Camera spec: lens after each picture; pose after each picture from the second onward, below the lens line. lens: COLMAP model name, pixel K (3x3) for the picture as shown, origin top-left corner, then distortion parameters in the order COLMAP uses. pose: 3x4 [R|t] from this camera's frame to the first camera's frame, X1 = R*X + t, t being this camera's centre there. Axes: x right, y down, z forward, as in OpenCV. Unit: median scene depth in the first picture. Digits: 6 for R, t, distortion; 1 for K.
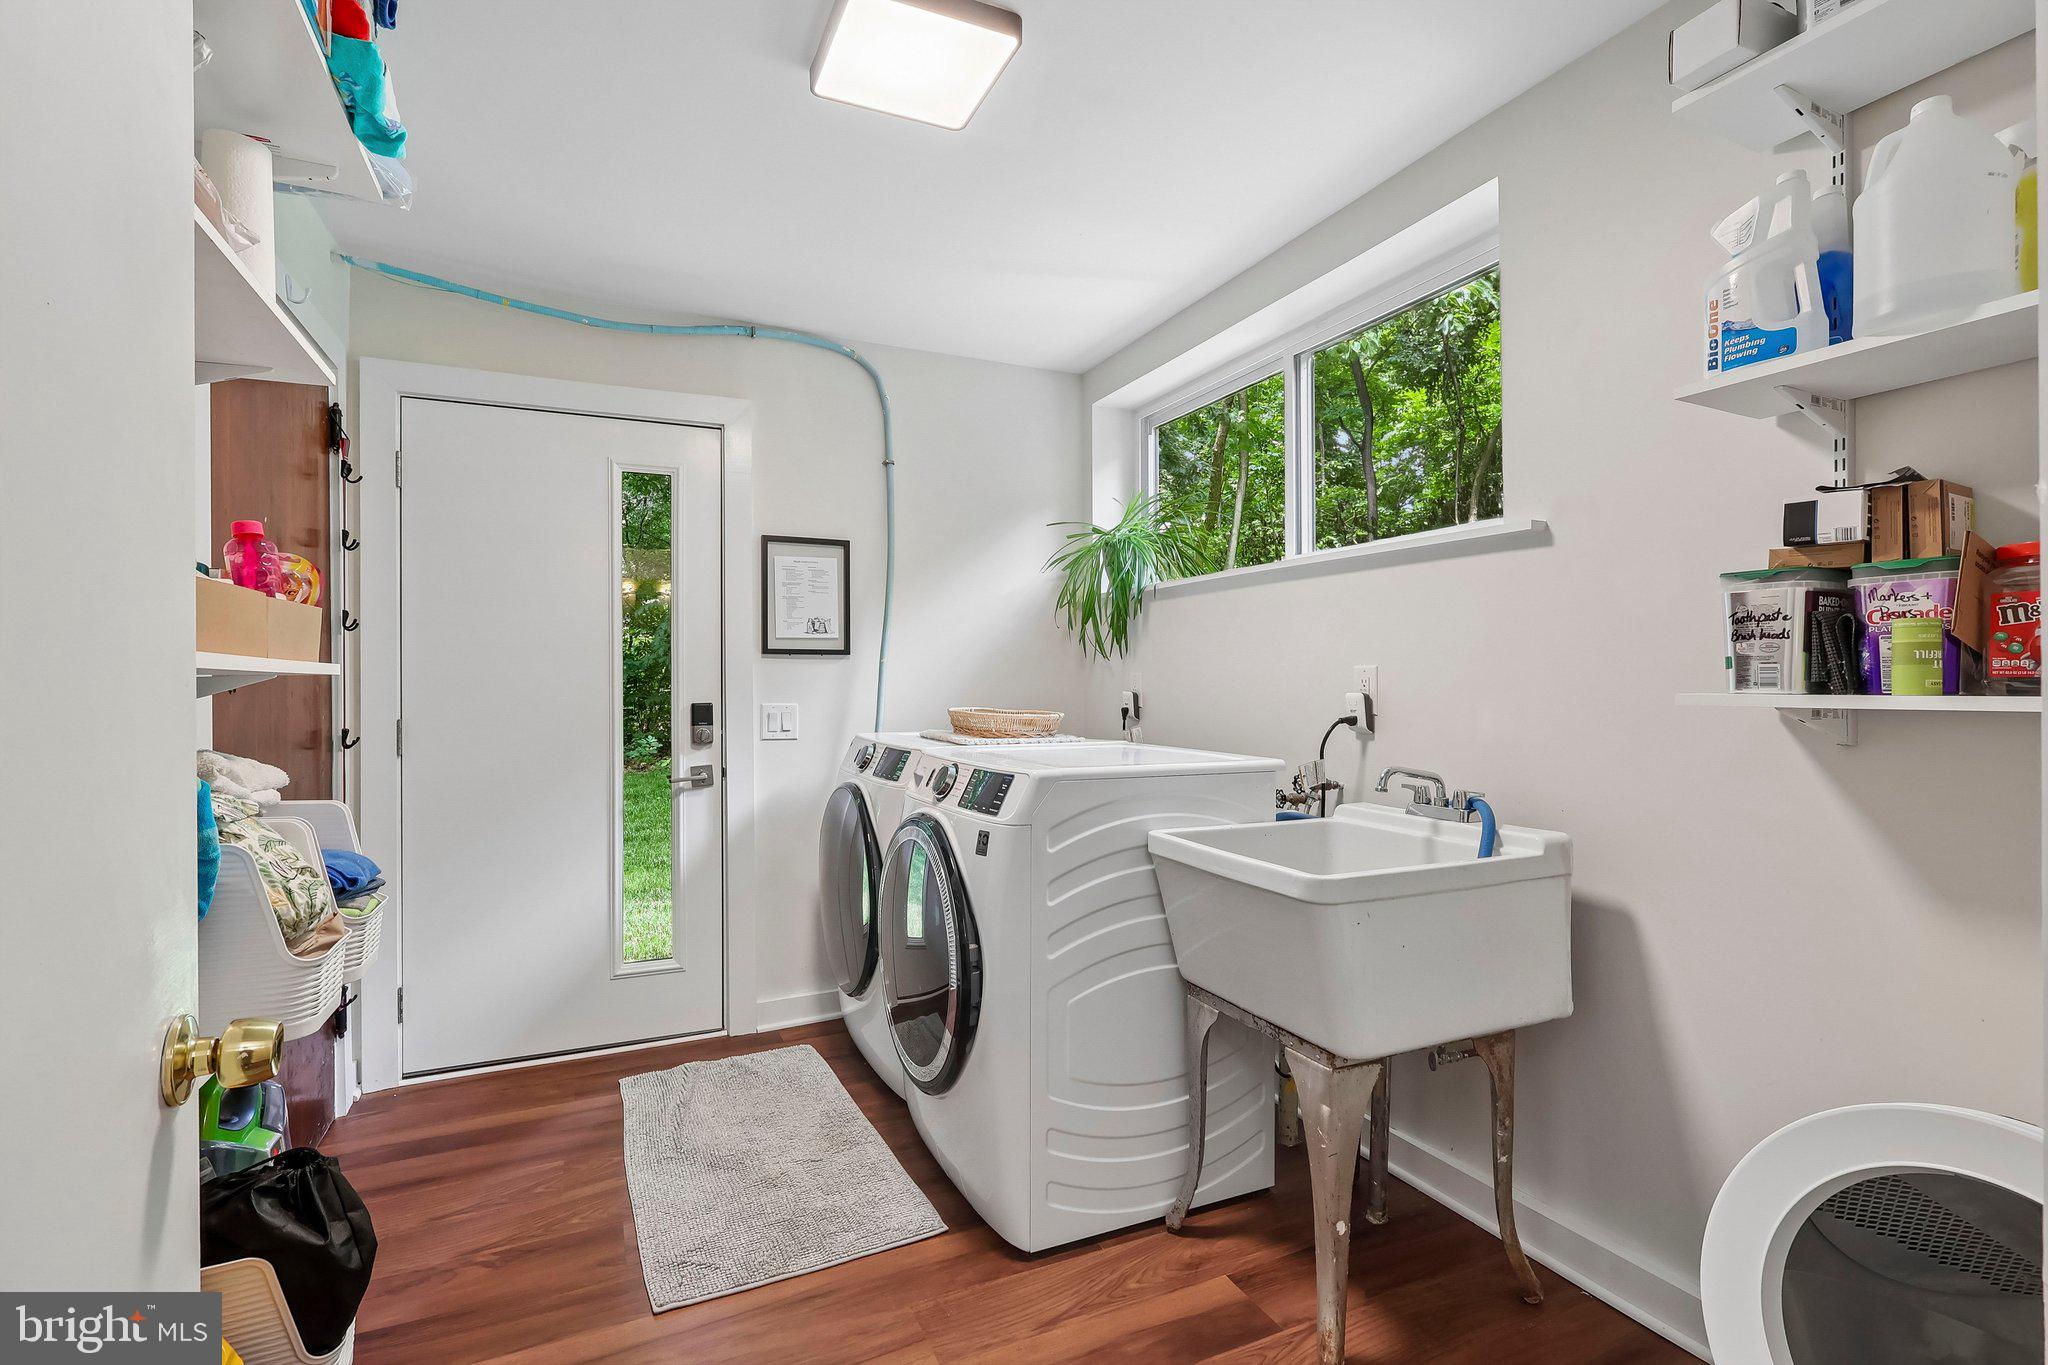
lens RADIAL K [[950.0, 0, 1024.0], [0, 950.0, 682.5], [0, 0, 1]] dist [0.000464, 0.000717]
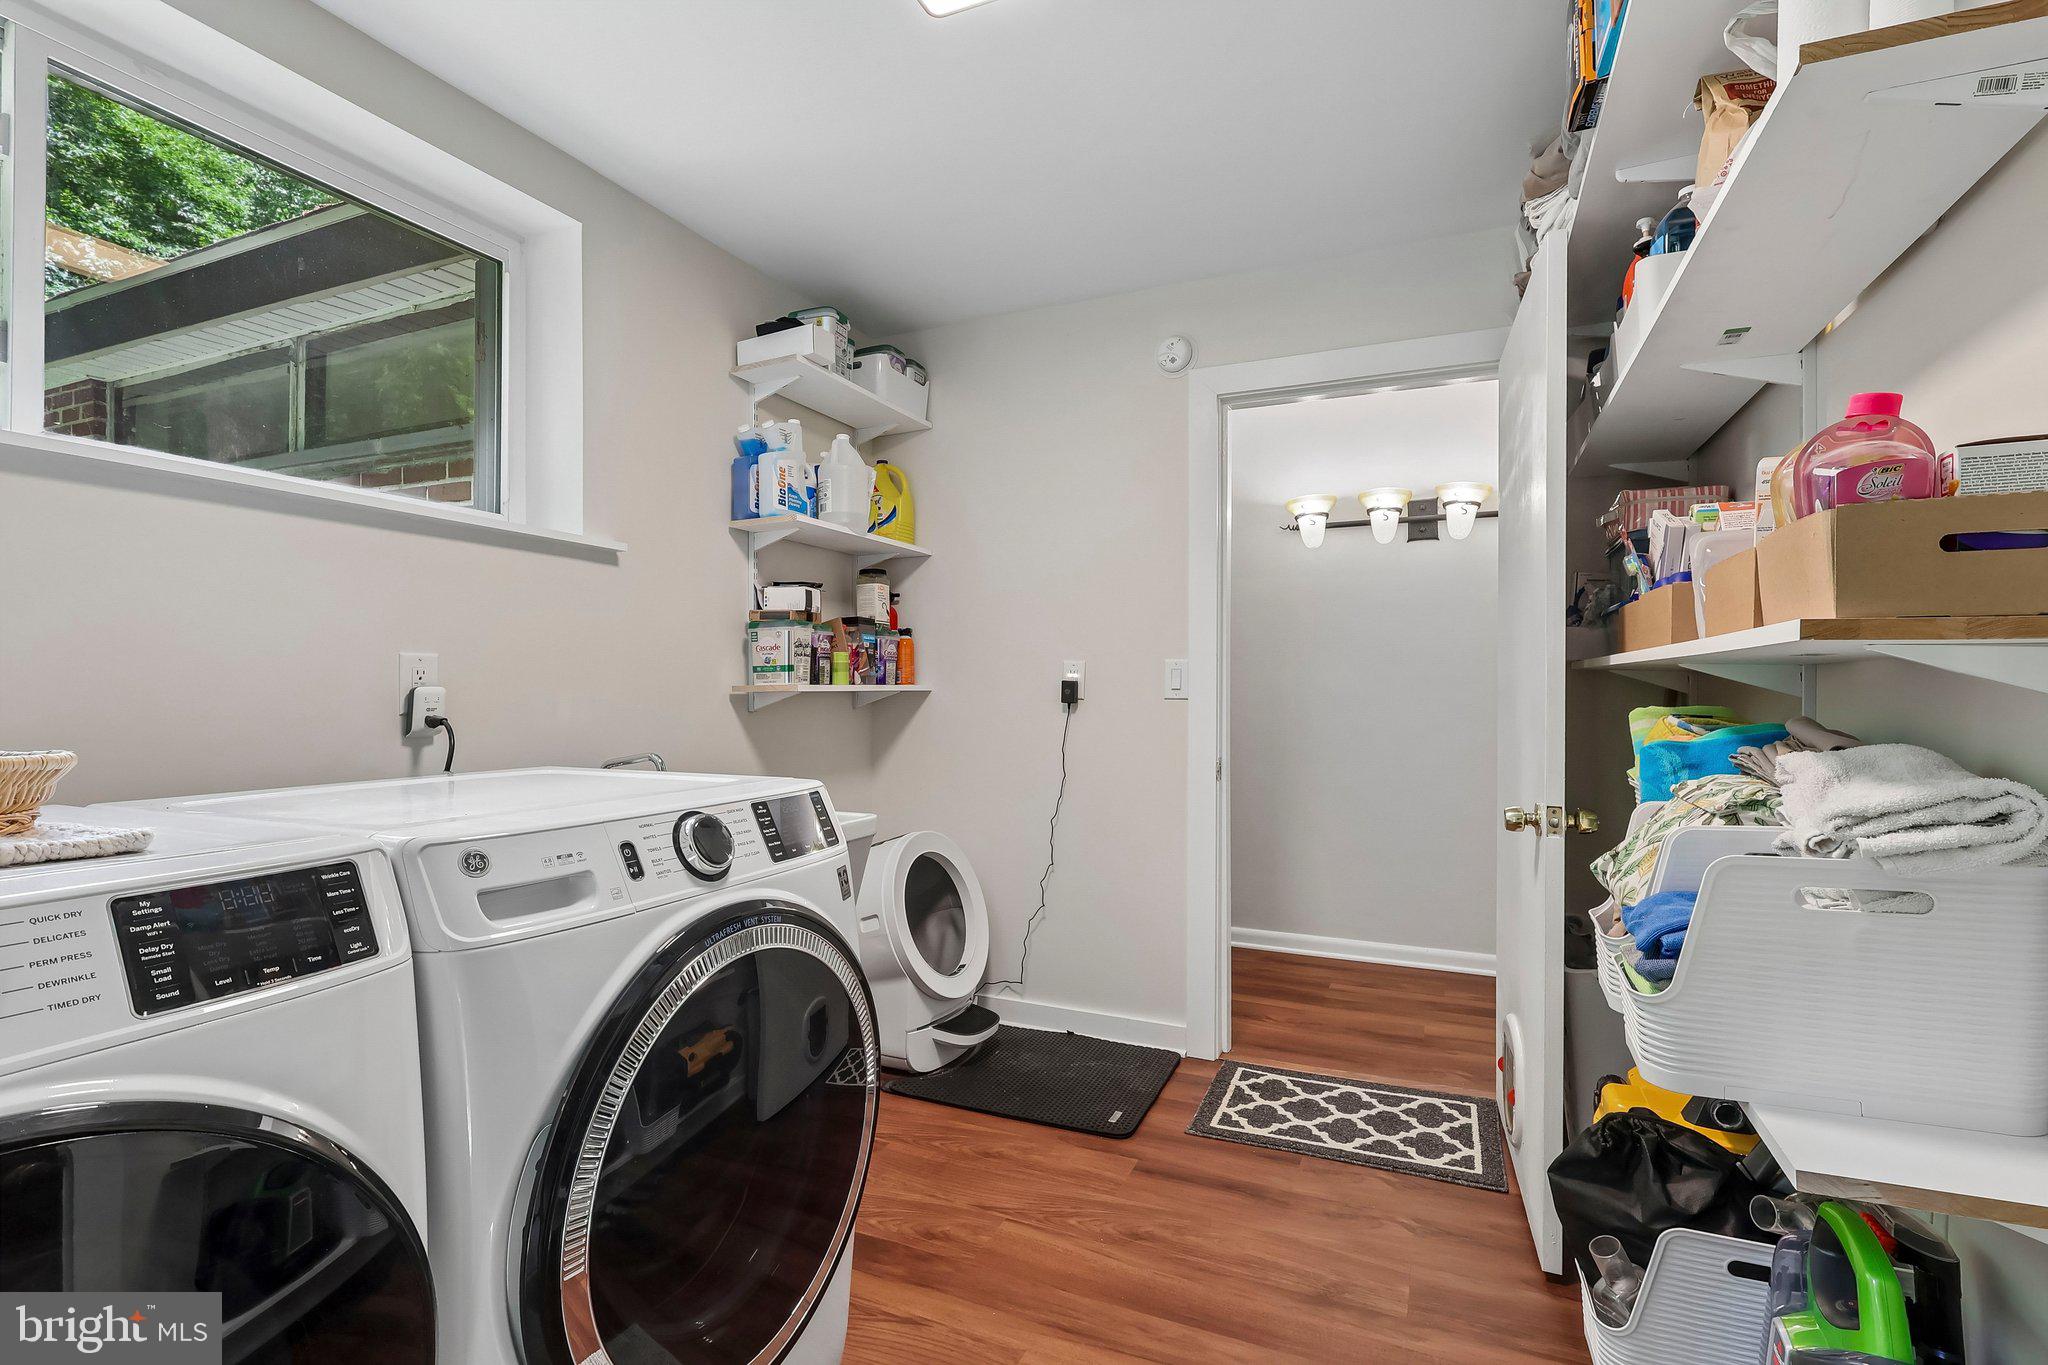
lens RADIAL K [[950.0, 0, 1024.0], [0, 950.0, 682.5], [0, 0, 1]] dist [0.000464, 0.000717]
pose [[-0.660133, 0.006889, 0.751117, -0.960542], [0.002272, 0.999972, -0.007175, 0.022950], [-0.751145, -0.003031, -0.660130, 1.894209]]
